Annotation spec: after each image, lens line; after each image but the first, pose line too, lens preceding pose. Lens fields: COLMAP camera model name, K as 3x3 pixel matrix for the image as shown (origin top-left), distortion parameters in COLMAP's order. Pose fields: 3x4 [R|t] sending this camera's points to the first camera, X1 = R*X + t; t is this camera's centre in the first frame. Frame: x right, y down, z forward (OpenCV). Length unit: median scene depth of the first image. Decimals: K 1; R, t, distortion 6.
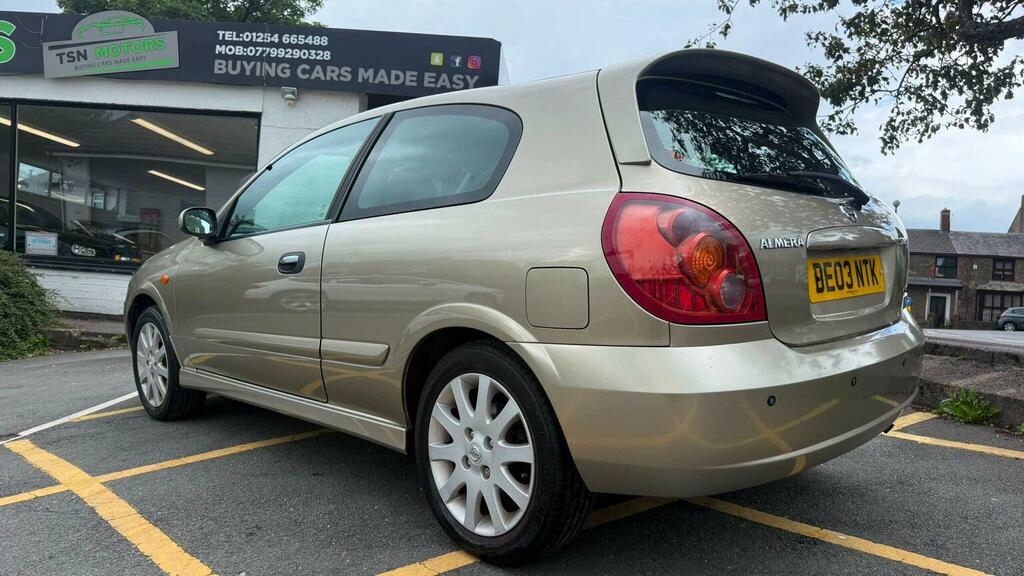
lens RADIAL K [[727.9, 0, 516.8], [0, 727.9, 290.1], [0, 0, 1]] dist [0.017195, -0.026589]
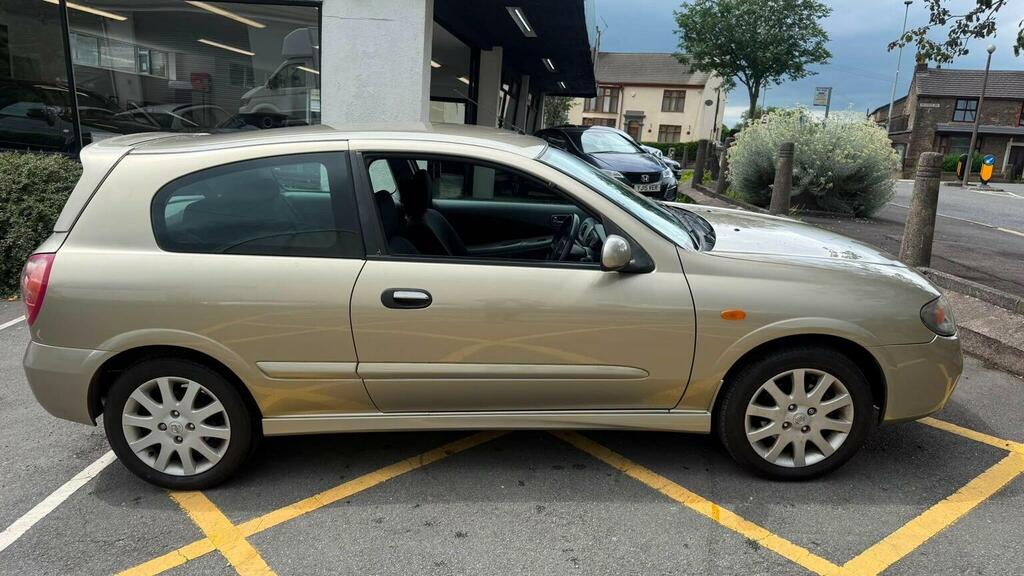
lens RADIAL K [[727.9, 0, 518.4], [0, 727.9, 291.8], [0, 0, 1]] dist [0.017195, -0.026589]
pose [[0.998192, 0.009187, -0.059393, -0.045626], [0.004047, 0.975730, 0.218940, -0.088281], [0.059963, -0.218784, 0.973929, 0.040834]]
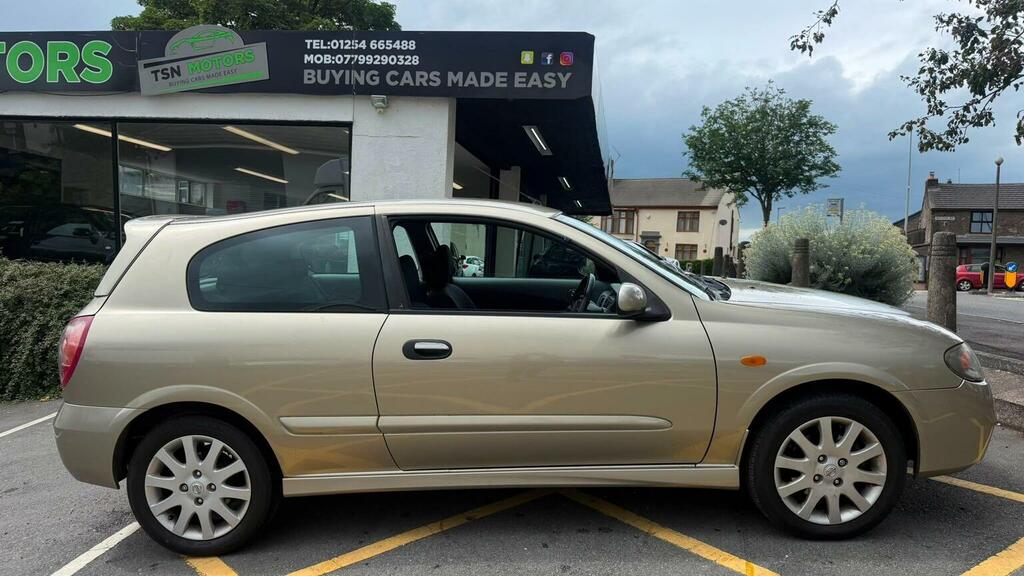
lens RADIAL K [[727.9, 0, 511.9], [0, 727.9, 284.3], [0, 0, 1]] dist [0.017195, -0.026589]
pose [[0.995013, -0.023718, -0.096881, -0.043743], [0.027673, 0.998829, 0.039689, -0.056509], [0.095826, -0.042172, 0.994504, 0.028872]]
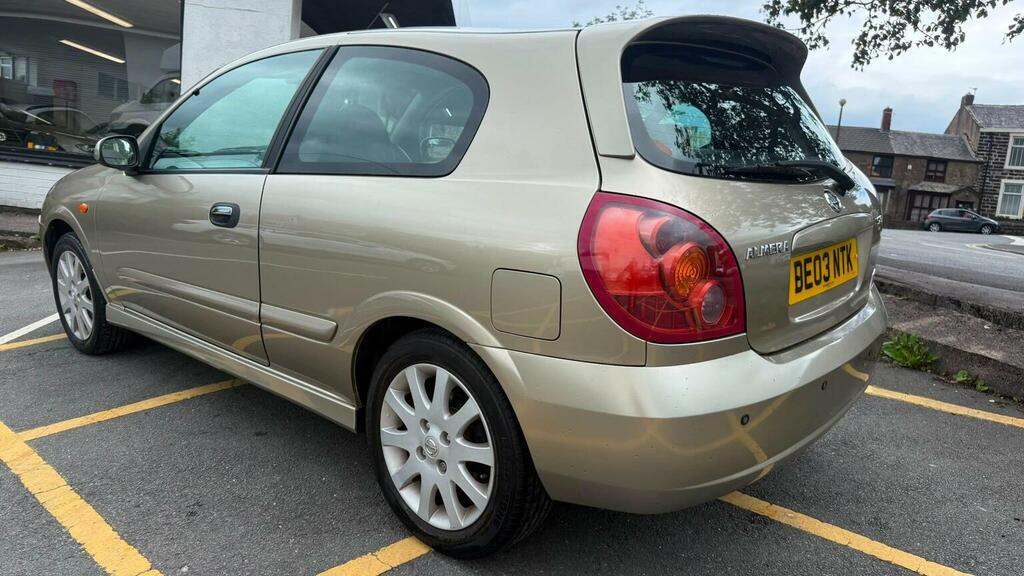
lens RADIAL K [[727.9, 0, 512.0], [0, 727.9, 293.9], [0, 0, 1]] dist [0.017195, -0.026589]
pose [[0.996981, 0.019386, 0.075183, -0.006208], [-0.031466, 0.986126, 0.162991, -0.030446], [-0.070981, -0.164865, 0.983759, 0.020094]]
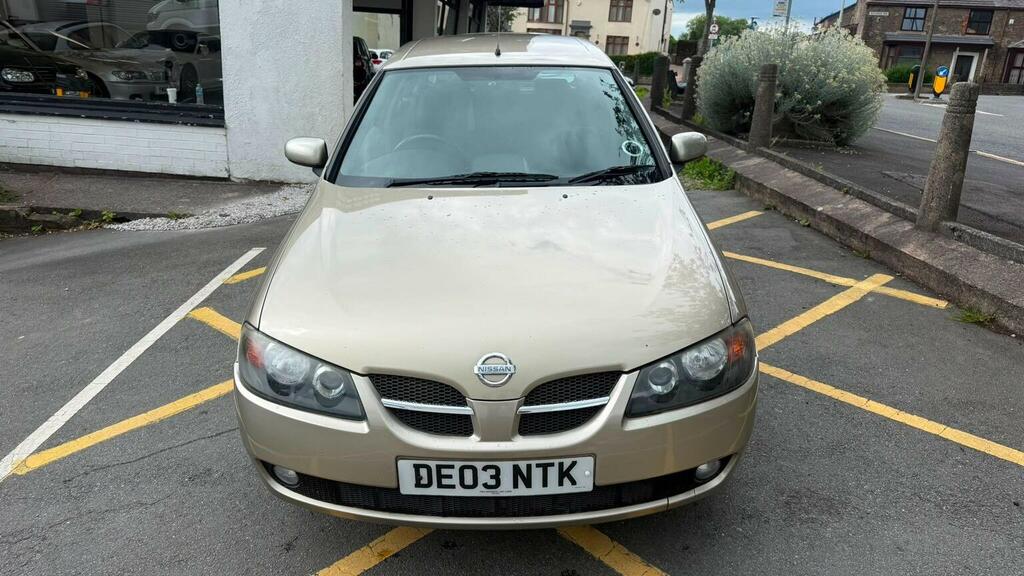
lens RADIAL K [[727.9, 0, 515.8], [0, 727.9, 283.0], [0, 0, 1]] dist [0.017195, -0.026589]
pose [[0.999825, -0.016580, 0.008710, -0.054907], [0.012958, 0.948178, 0.317475, -0.099884], [-0.013523, -0.317307, 0.948226, 0.169226]]
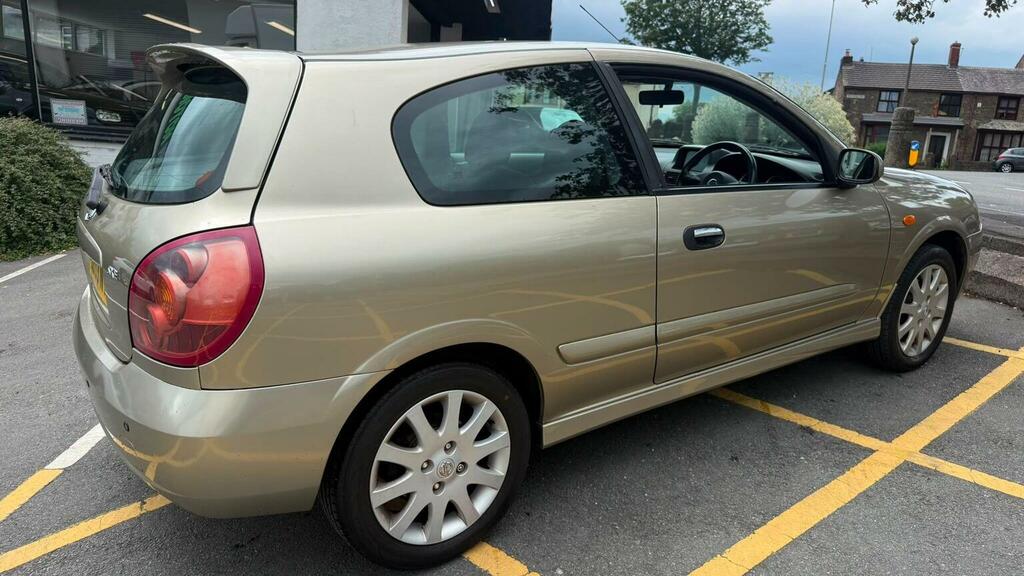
lens RADIAL K [[727.9, 0, 516.3], [0, 727.9, 291.4], [0, 0, 1]] dist [0.017195, -0.026589]
pose [[0.999692, -0.006689, 0.023893, -0.103691], [0.001111, 0.974078, 0.226210, -0.053545], [-0.024787, -0.226114, 0.973786, 0.016943]]
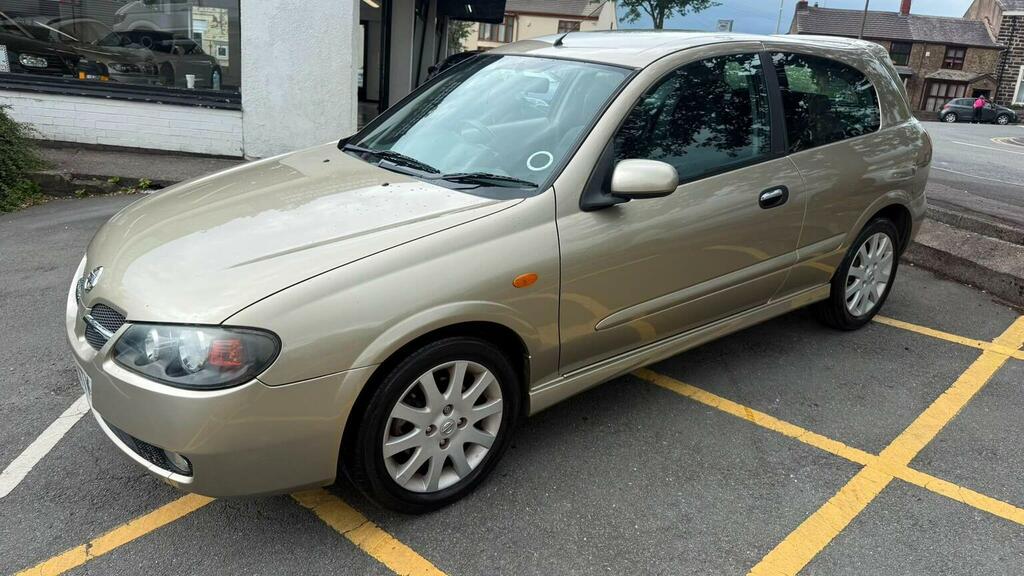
lens RADIAL K [[727.9, 0, 516.8], [0, 727.9, 287.1], [0, 0, 1]] dist [0.017195, -0.026589]
pose [[0.995985, -0.009641, 0.088998, -0.113892], [-0.017328, 0.954618, 0.297329, -0.075752], [-0.087826, -0.297678, 0.950618, 0.046946]]
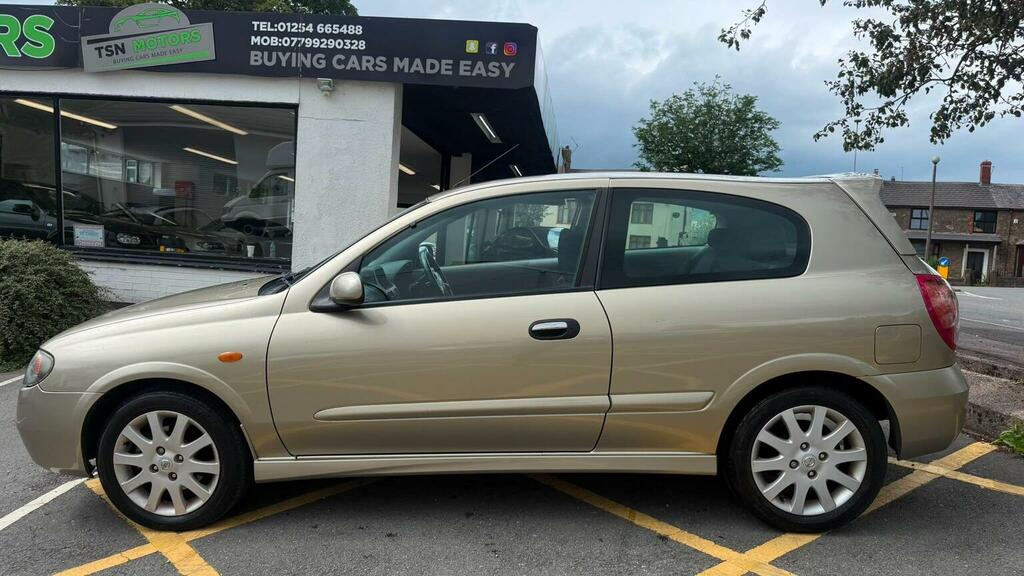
lens RADIAL K [[727.9, 0, 511.1], [0, 727.9, 285.9], [0, 0, 1]] dist [0.017195, -0.026589]
pose [[0.999127, -0.007243, -0.041147, -0.018728], [0.009673, 0.998201, 0.059170, -0.050915], [0.040645, -0.059517, 0.997400, -0.001253]]
